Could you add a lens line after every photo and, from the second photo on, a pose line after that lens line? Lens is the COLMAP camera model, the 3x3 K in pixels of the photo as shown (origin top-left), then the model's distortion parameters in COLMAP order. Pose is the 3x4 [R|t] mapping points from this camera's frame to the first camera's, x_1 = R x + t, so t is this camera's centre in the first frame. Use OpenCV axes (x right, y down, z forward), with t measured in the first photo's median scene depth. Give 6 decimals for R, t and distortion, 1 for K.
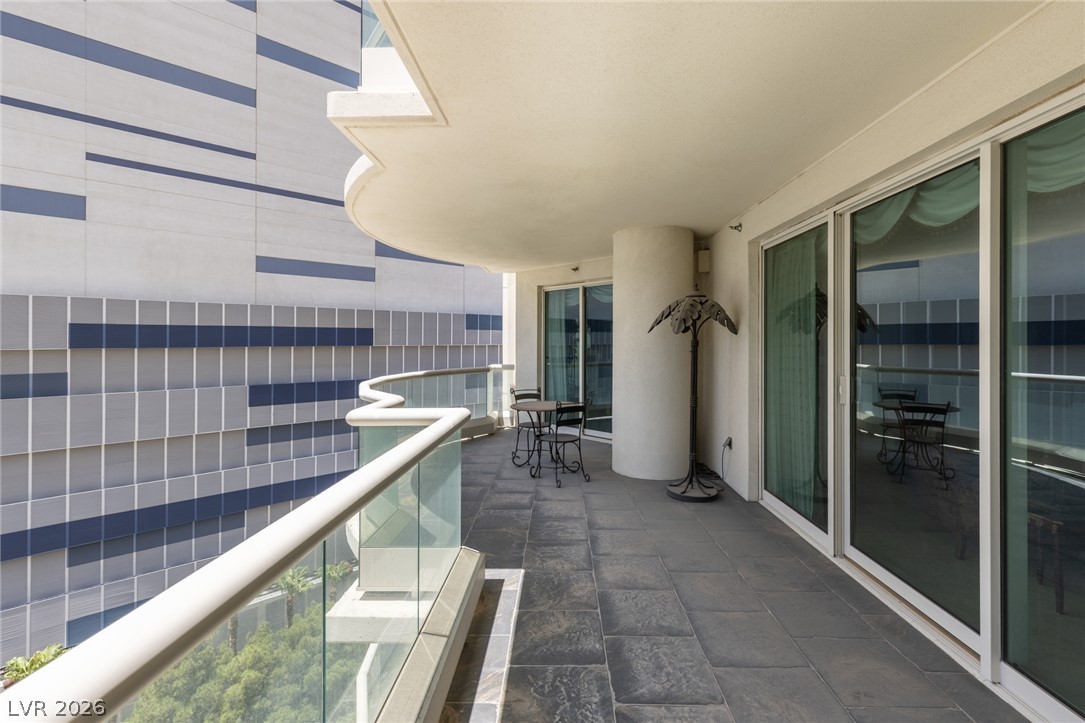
lens RADIAL K [[475.7, 0, 541.9], [0, 475.7, 347.4], [0, 0, 1]] dist [0.010857, 0.000124]
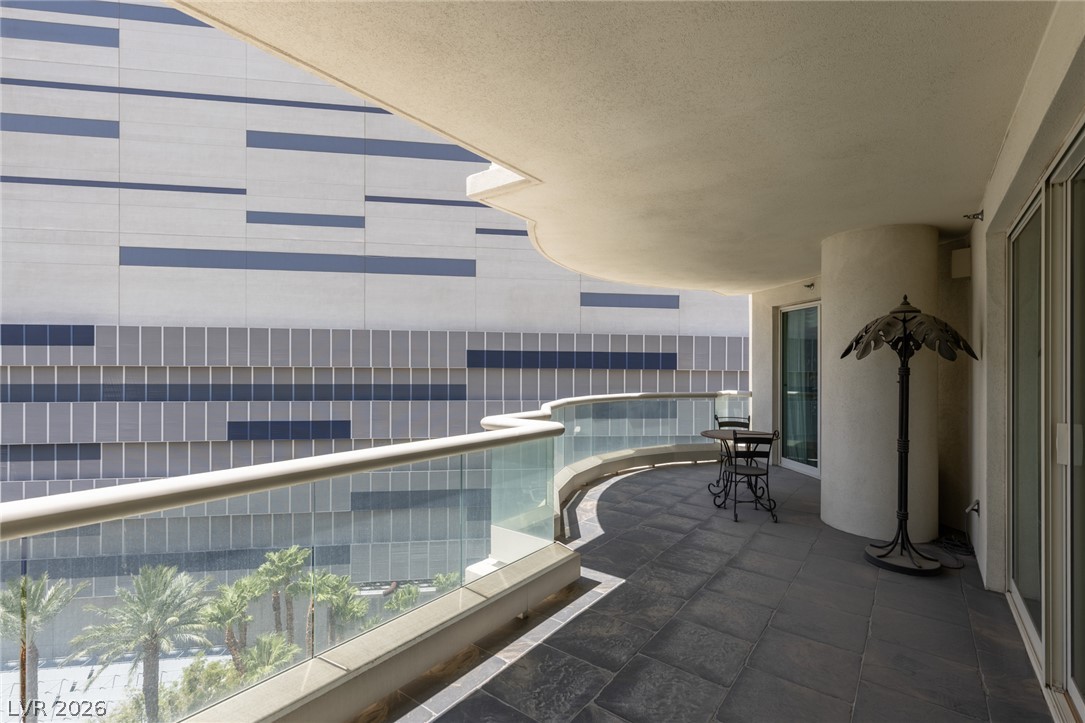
lens RADIAL K [[475.7, 0, 570.3], [0, 475.7, 364.1], [0, 0, 1]] dist [0.010857, 0.000124]
pose [[0.829160, 0.012066, -0.558881, 0.235405], [-0.021725, 0.999707, -0.010647, 0.000393], [0.558589, 0.020970, 0.829179, 0.024333]]
